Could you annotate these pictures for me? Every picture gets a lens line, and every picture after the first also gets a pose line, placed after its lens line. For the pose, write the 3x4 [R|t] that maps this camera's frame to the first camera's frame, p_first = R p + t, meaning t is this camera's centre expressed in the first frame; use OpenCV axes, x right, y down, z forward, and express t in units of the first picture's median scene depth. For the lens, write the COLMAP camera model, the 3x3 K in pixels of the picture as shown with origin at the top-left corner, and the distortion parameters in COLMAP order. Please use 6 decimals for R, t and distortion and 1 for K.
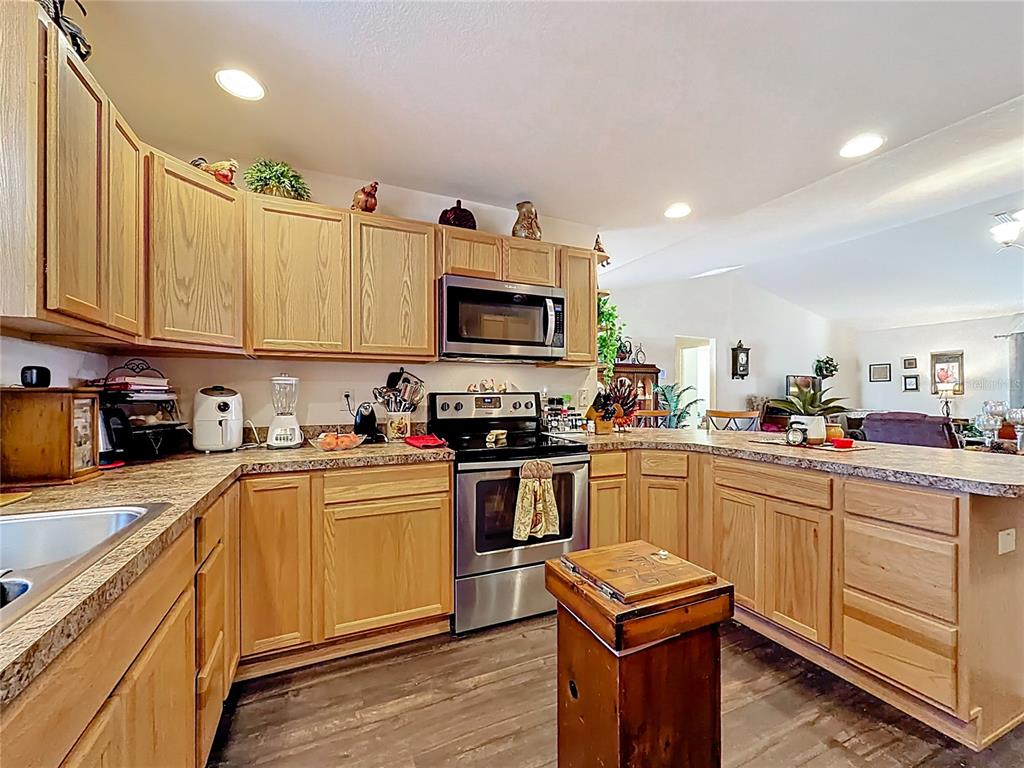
lens RADIAL K [[415.7, 0, 509.2], [0, 415.7, 397.1], [0, 0, 1]] dist [-0.001541, -0.000413]
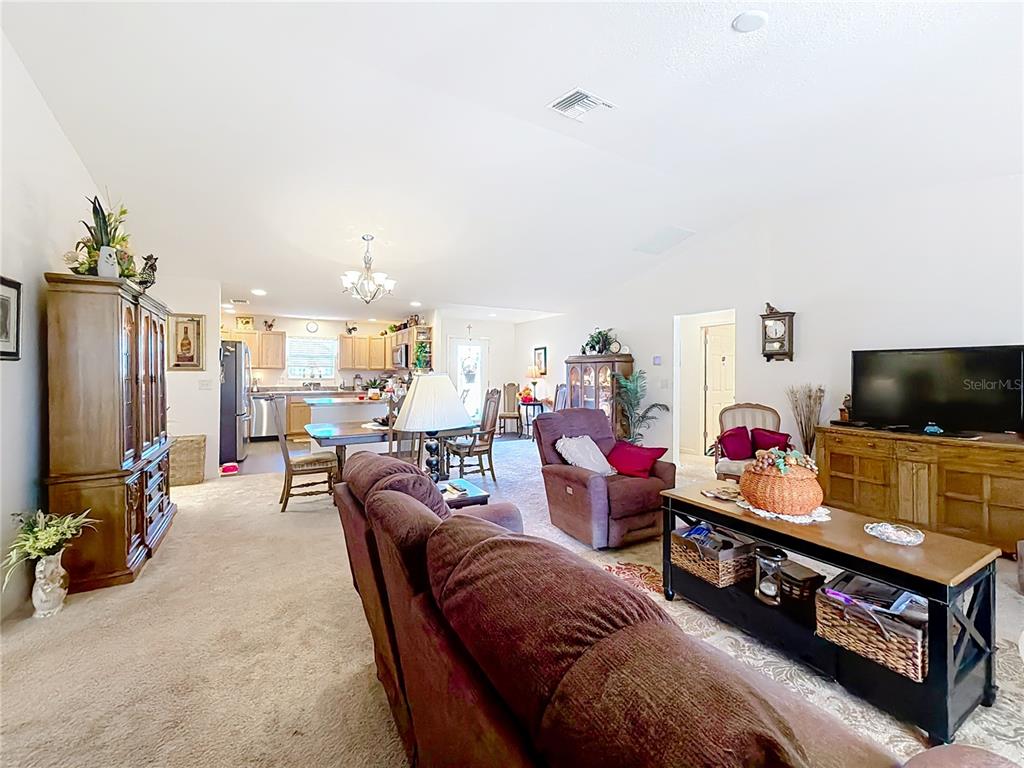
lens RADIAL K [[415.7, 0, 509.4], [0, 415.7, 373.3], [0, 0, 1]] dist [-0.001541, -0.000413]
pose [[0.094719, 0.001410, -0.995503, 3.728156], [-0.012049, 0.999927, 0.000270, -0.076243], [0.995431, 0.011969, 0.094729, 1.750179]]
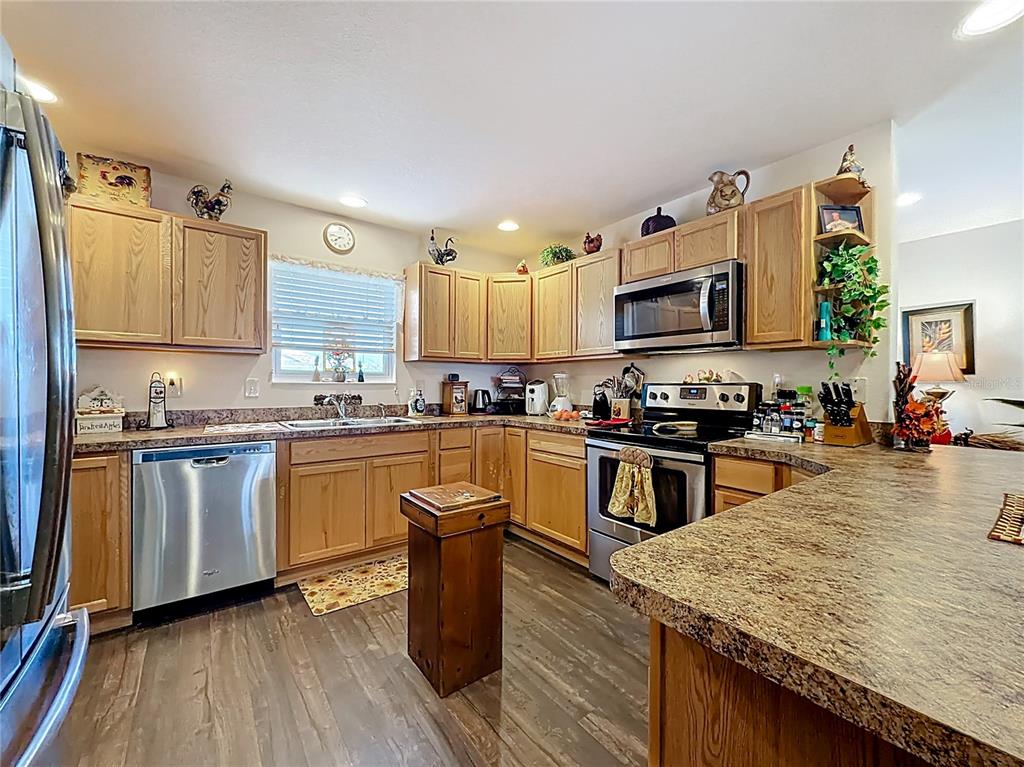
lens RADIAL K [[415.7, 0, 516.2], [0, 415.7, 385.0], [0, 0, 1]] dist [-0.001541, -0.000413]
pose [[0.235752, 0.004300, -0.971804, 0.935963], [-0.012034, 0.999926, 0.001505, -0.003895], [0.971739, 0.011340, 0.235787, 0.420220]]
